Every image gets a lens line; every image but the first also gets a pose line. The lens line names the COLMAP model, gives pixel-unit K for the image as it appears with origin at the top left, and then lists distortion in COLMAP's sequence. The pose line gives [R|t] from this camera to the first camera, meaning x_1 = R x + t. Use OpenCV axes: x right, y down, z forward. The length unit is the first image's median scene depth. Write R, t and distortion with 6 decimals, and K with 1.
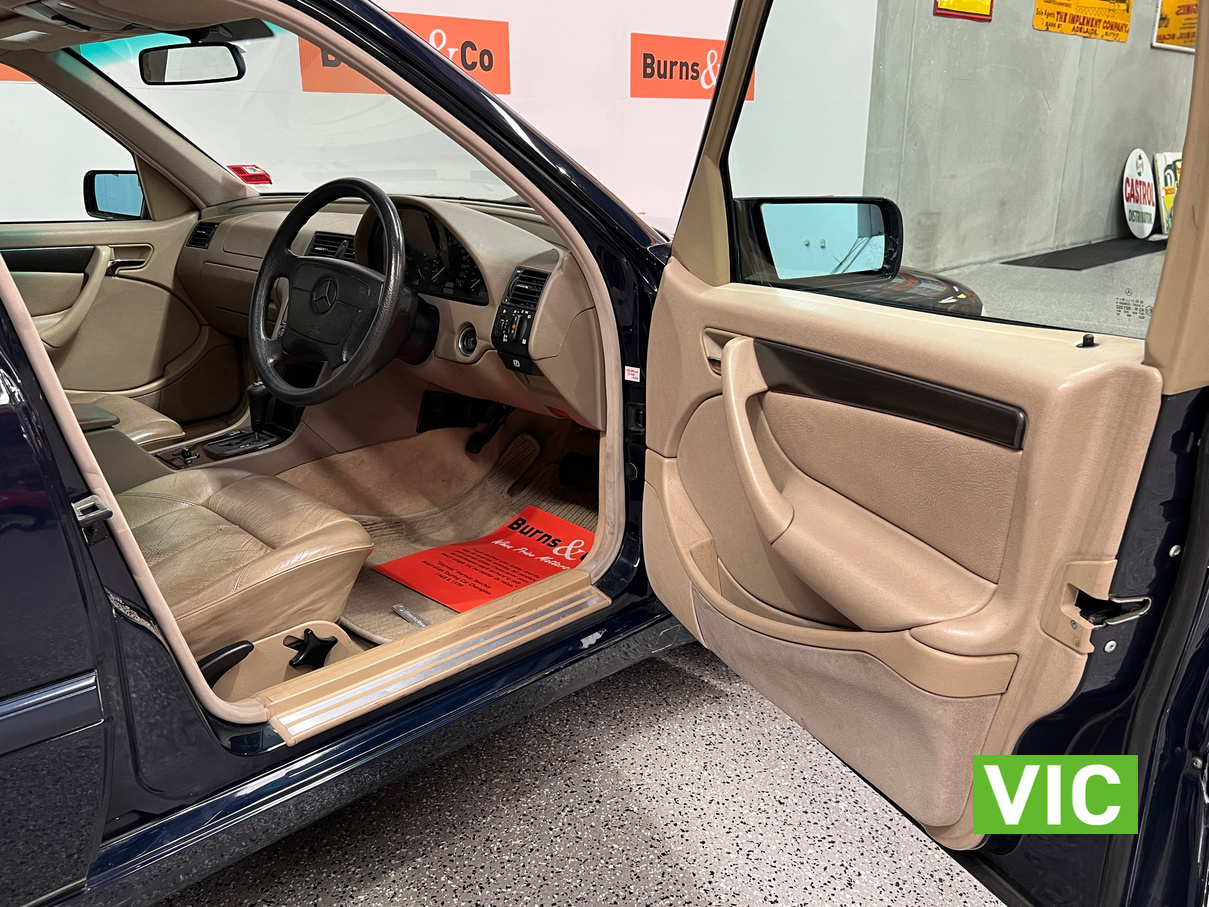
lens RADIAL K [[1024.1, 0, 606.6], [0, 1024.1, 450.4], [0, 0, 1]] dist [0.031640, -0.020178]
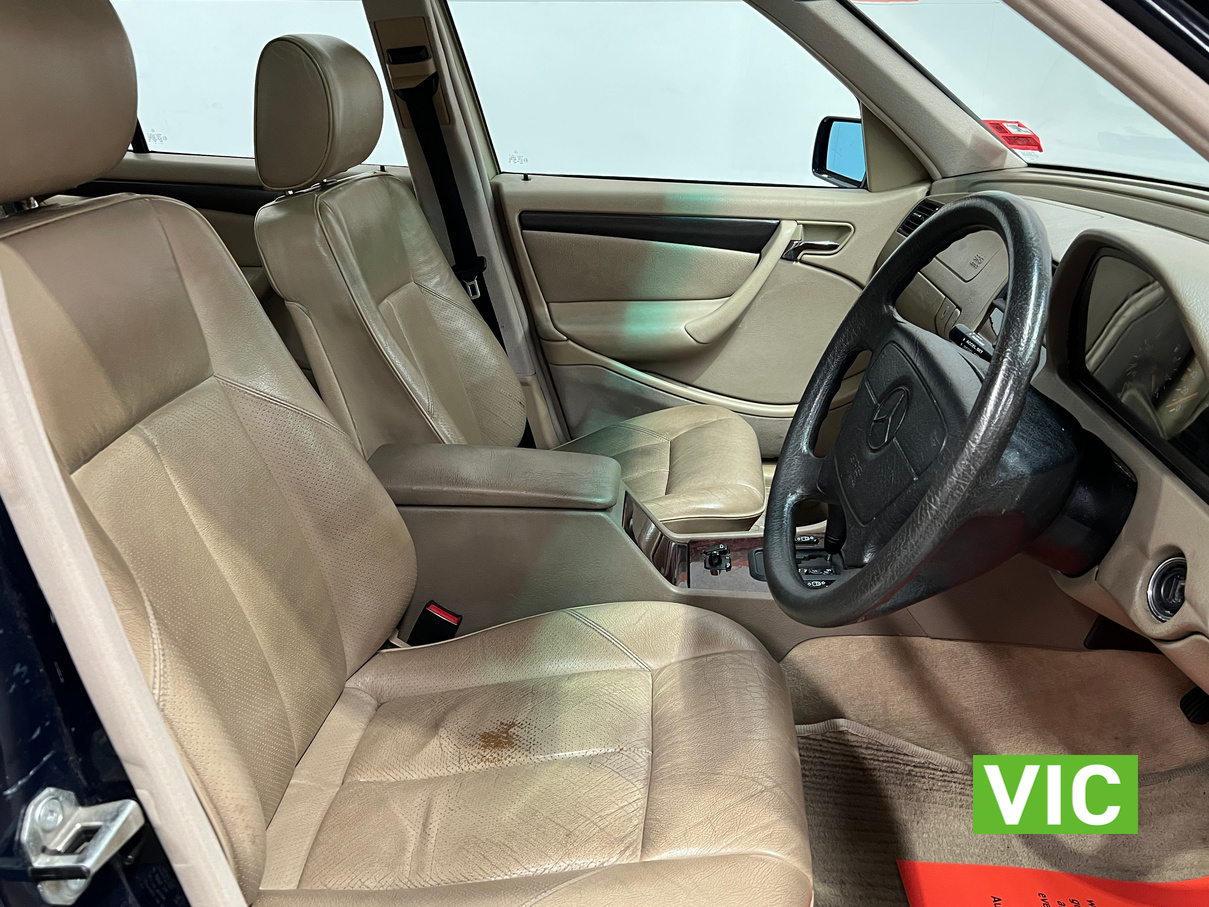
lens RADIAL K [[1024.1, 0, 607.7], [0, 1024.1, 459.1], [0, 0, 1]] dist [0.031640, -0.020178]
pose [[0.667330, 0.284521, -0.688272, -0.003917], [-0.224832, 0.957996, 0.178030, -0.130596], [0.710015, 0.035940, 0.703269, 0.363579]]
